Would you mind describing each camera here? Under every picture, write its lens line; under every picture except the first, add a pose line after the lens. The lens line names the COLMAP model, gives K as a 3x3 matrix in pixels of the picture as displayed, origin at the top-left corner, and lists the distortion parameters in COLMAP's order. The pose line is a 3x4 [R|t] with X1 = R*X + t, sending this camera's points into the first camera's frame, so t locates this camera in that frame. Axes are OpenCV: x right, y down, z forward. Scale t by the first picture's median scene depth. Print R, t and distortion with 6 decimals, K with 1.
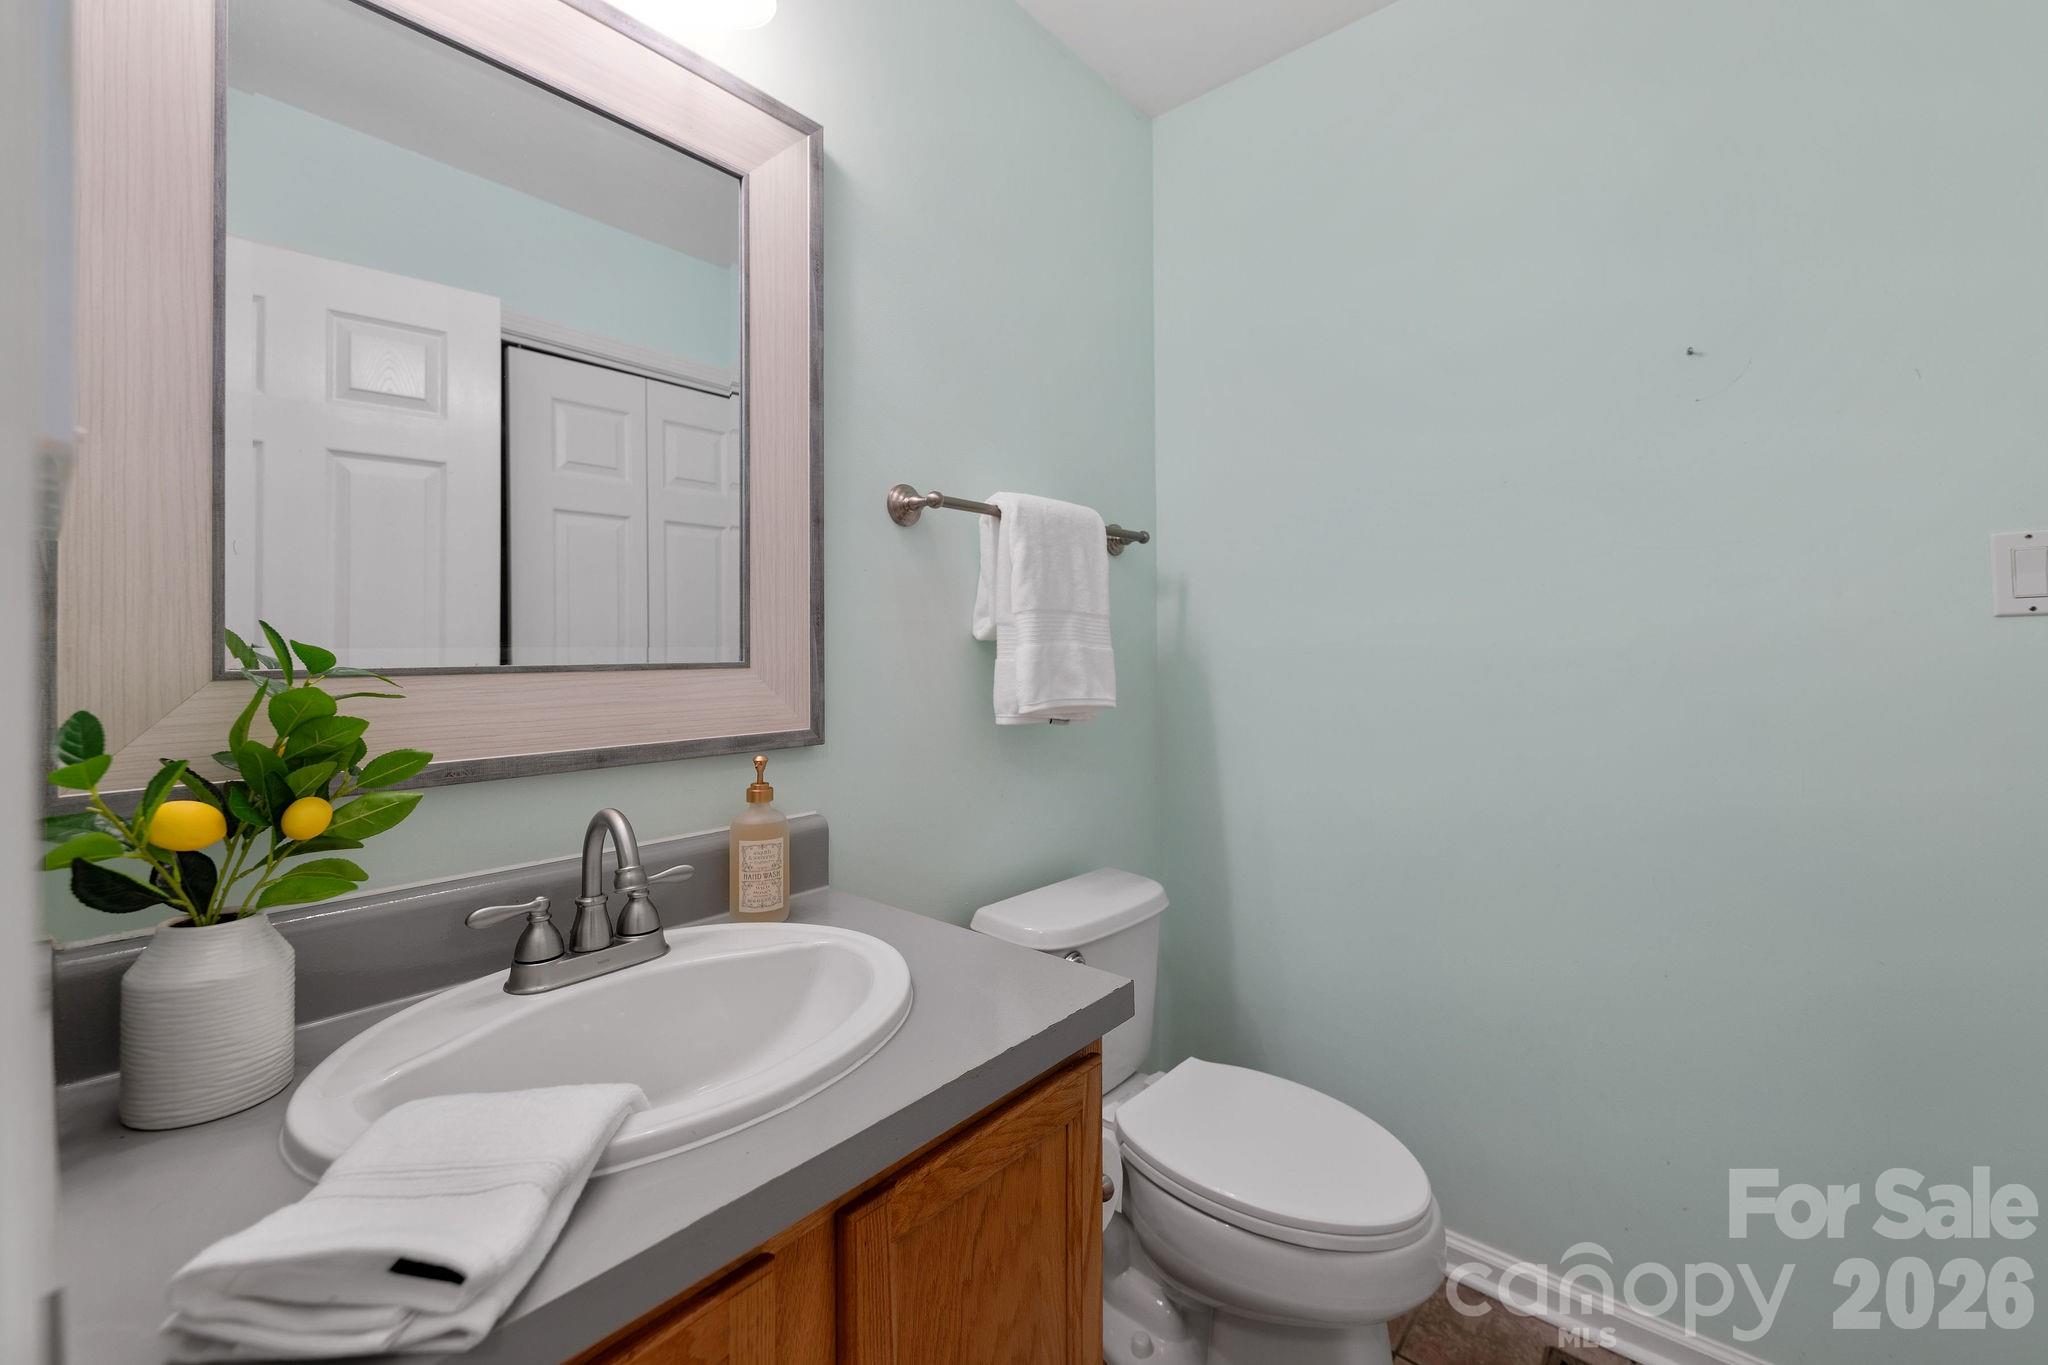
lens RADIAL K [[839.8, 0, 1028.3], [0, 839.8, 652.9], [0, 0, 1]] dist [0.012396, -0.009201]
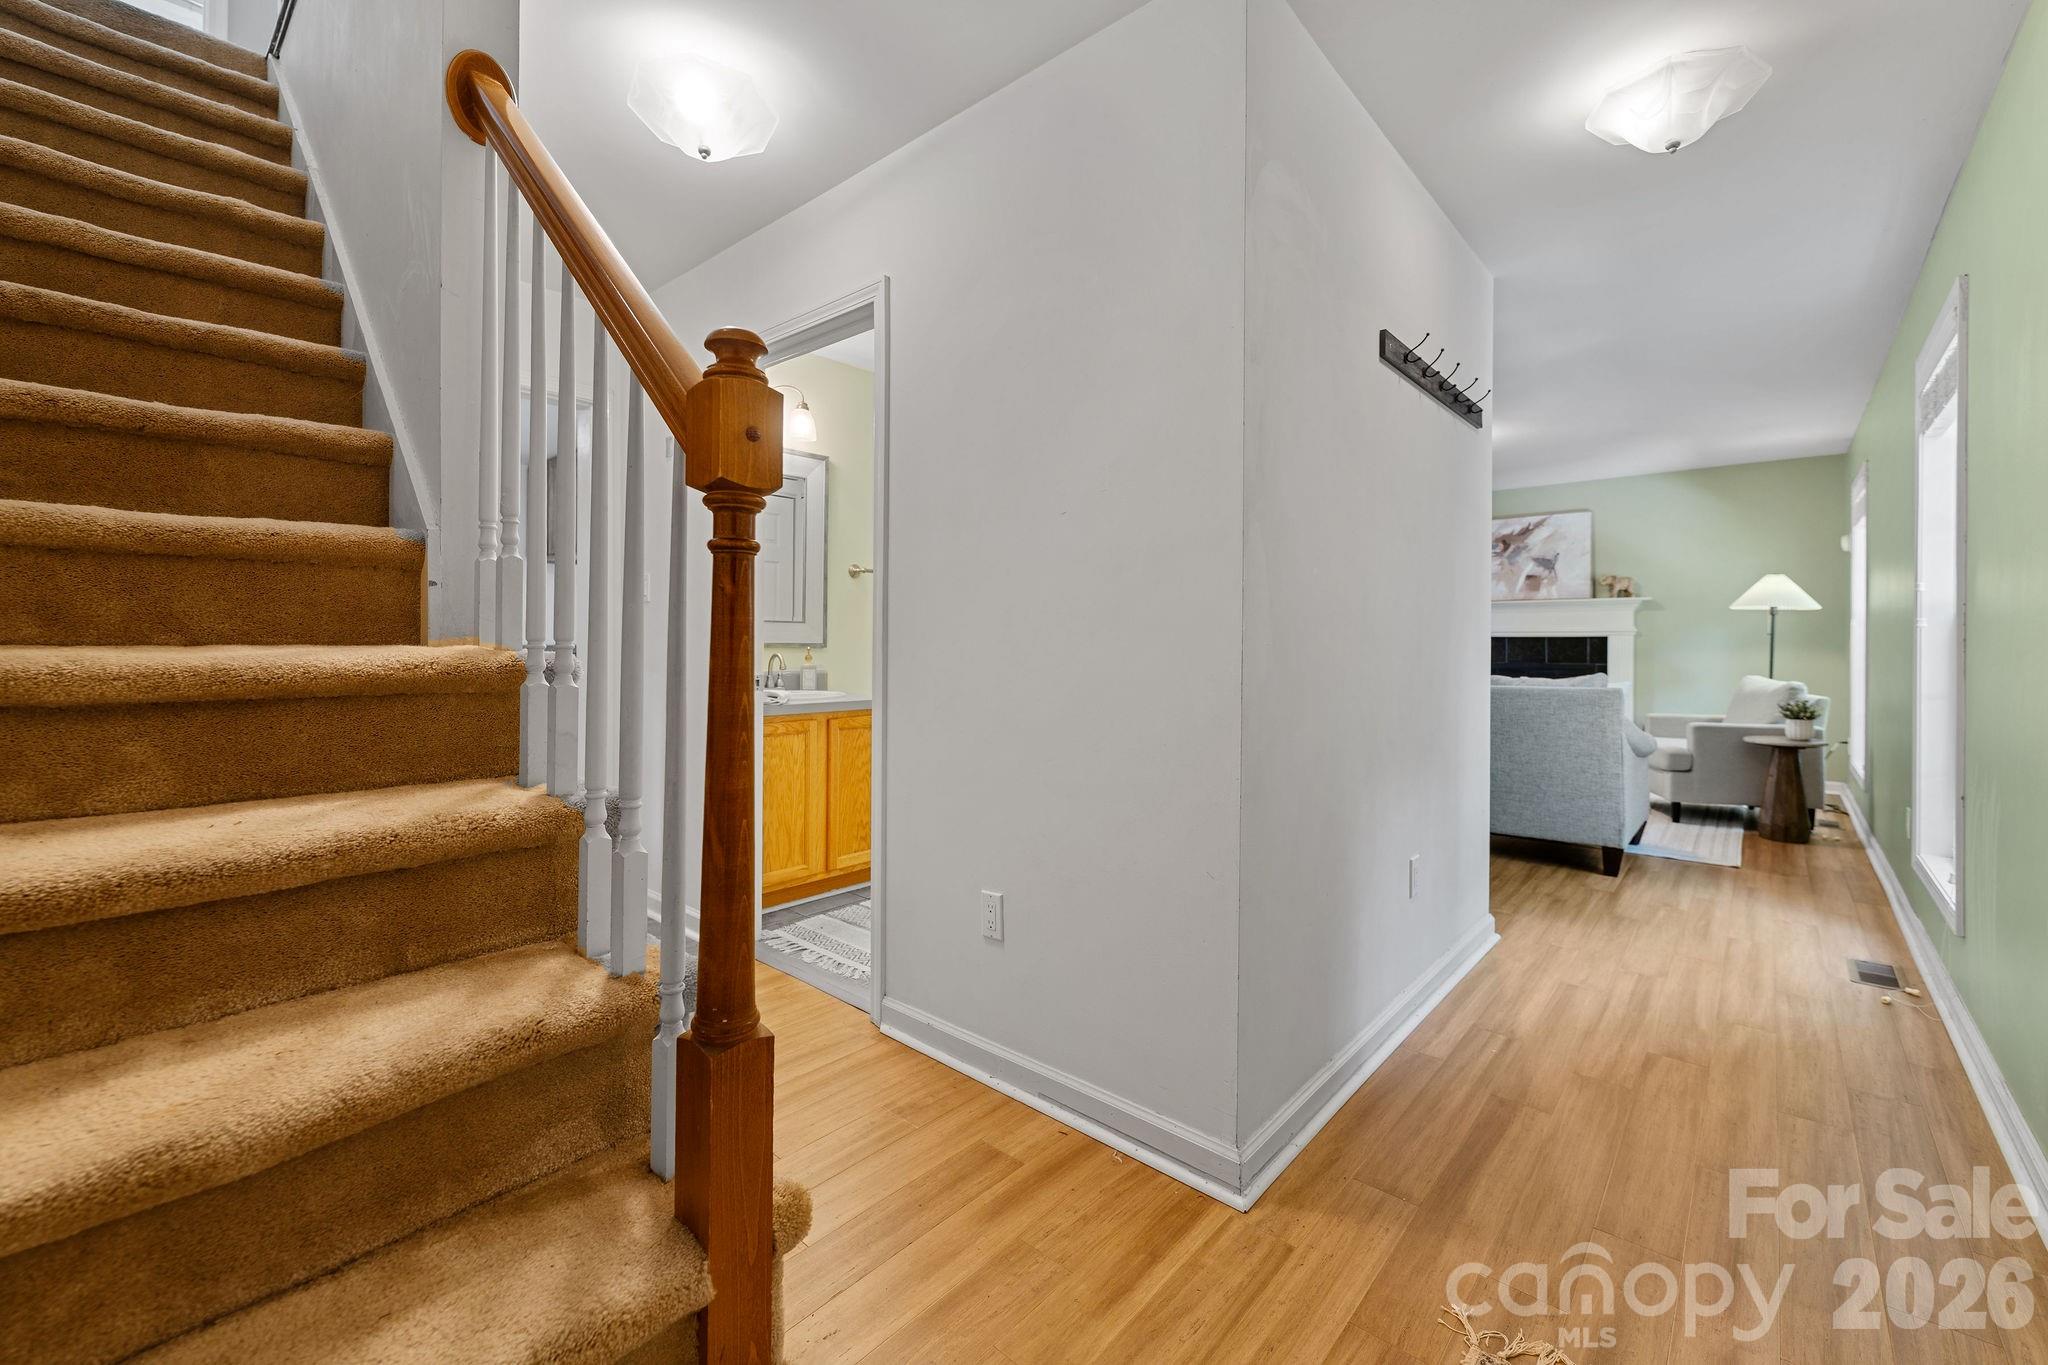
lens RADIAL K [[846.5, 0, 1022.9], [0, 846.5, 633.4], [0, 0, 1]] dist [0.003562, 0.000089]
pose [[0.999831, 0.009436, -0.015803, 0.621156], [-0.009563, 0.999923, -0.007970, 0.080709], [0.015727, 0.008120, 0.999843, -2.483735]]
